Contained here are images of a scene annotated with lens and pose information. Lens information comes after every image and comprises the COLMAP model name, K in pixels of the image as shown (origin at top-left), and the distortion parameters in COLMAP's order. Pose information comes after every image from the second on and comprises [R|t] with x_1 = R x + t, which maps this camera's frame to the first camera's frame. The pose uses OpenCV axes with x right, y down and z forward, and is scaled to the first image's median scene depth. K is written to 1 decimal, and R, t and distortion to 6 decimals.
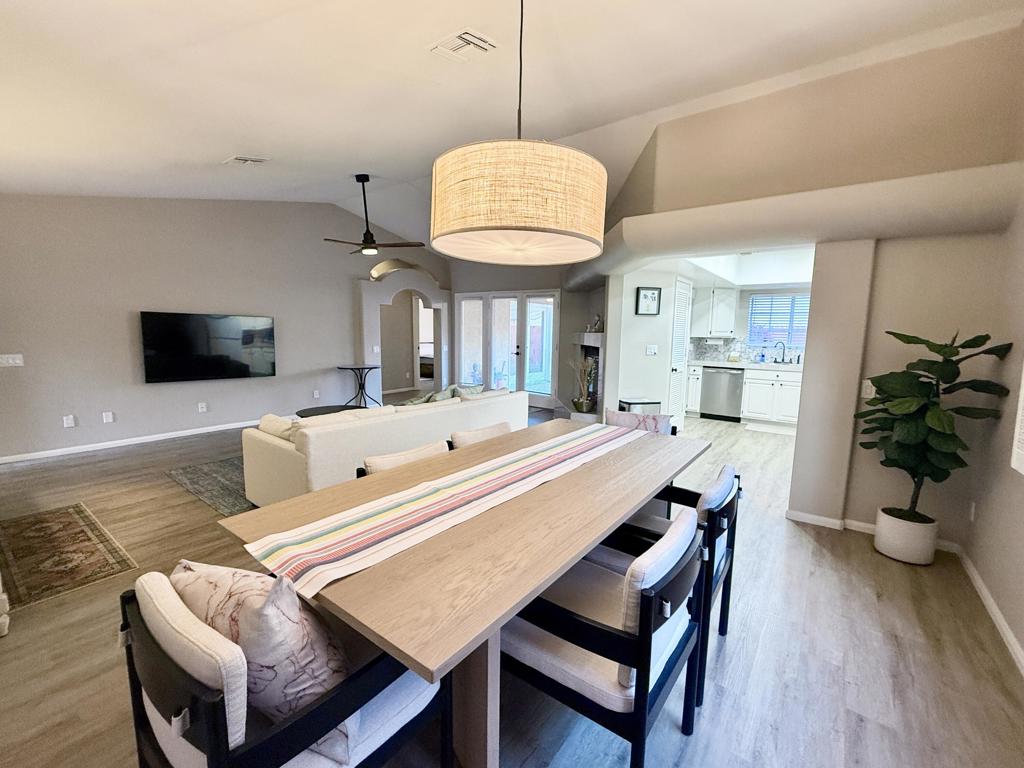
lens RADIAL K [[430.6, 0, 517.4], [0, 430.6, 384.7], [0, 0, 1]] dist [0.001872, 0.000178]
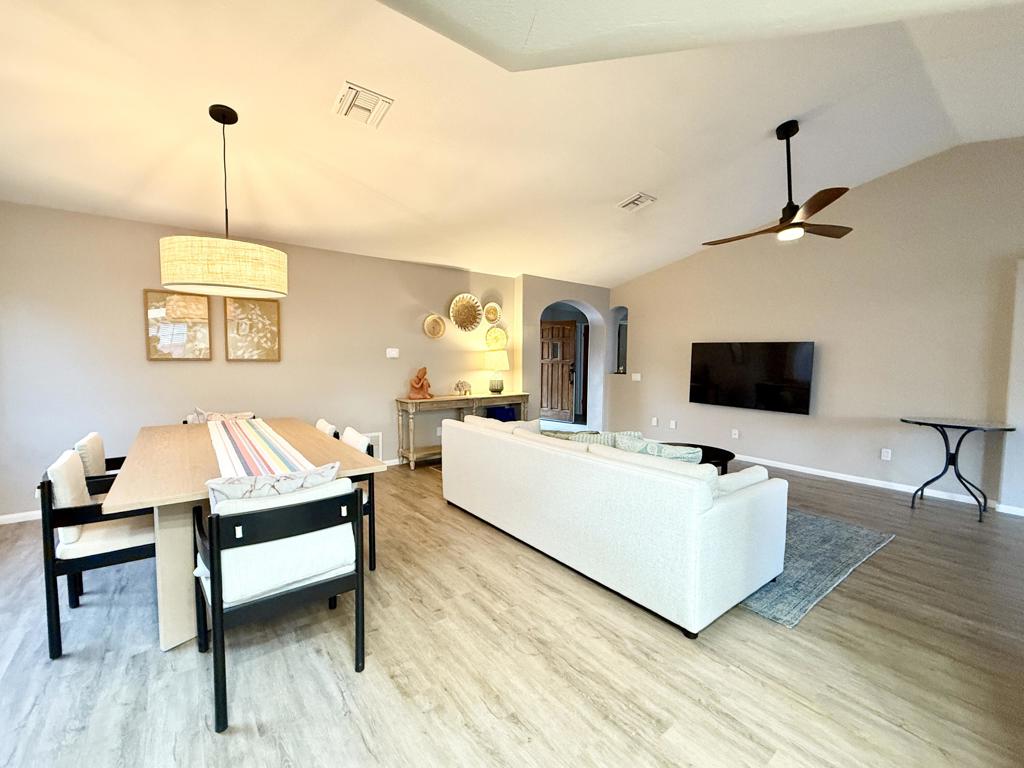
lens RADIAL K [[430.6, 0, 515.1], [0, 430.6, 386.5], [0, 0, 1]] dist [0.001872, 0.000178]
pose [[-0.272080, 0.038350, -0.961510, 0.731246], [-0.140540, 0.986908, 0.079131, -0.124308], [0.951956, 0.156661, -0.263128, 1.445829]]
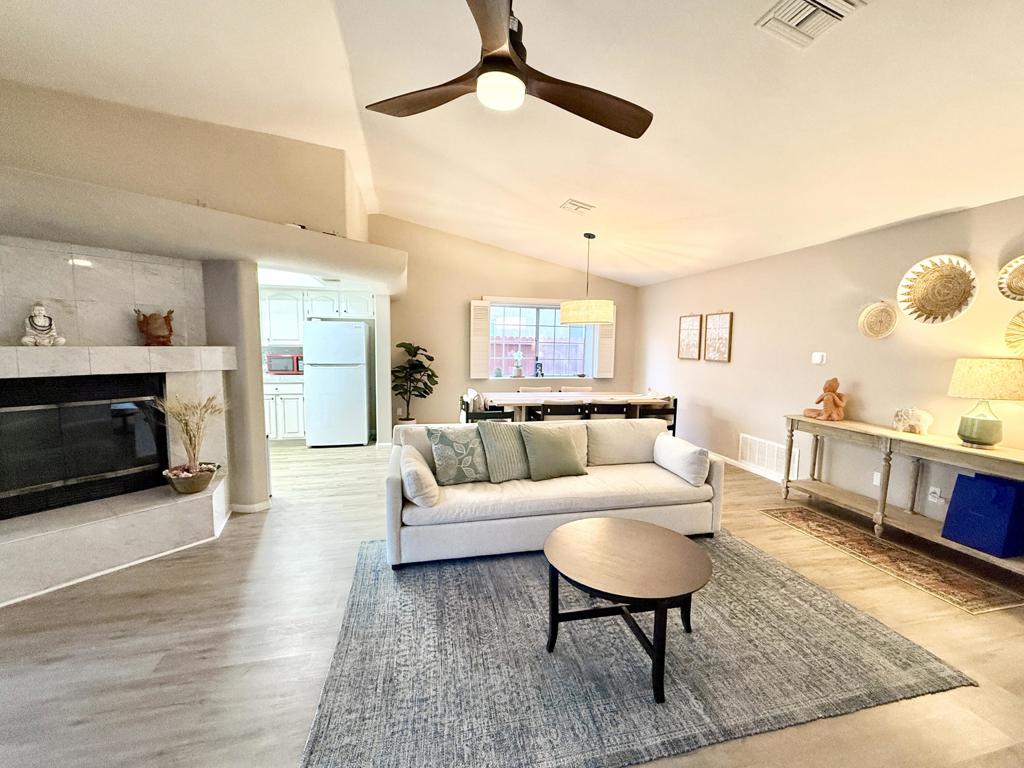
lens RADIAL K [[430.6, 0, 515.0], [0, 430.6, 384.3], [0, 0, 1]] dist [0.001872, 0.000178]
pose [[-0.771368, -0.099049, 0.628634, -0.964628], [0.046543, 0.976388, 0.210953, -0.313660], [-0.634686, 0.191981, -0.748544, 2.210268]]
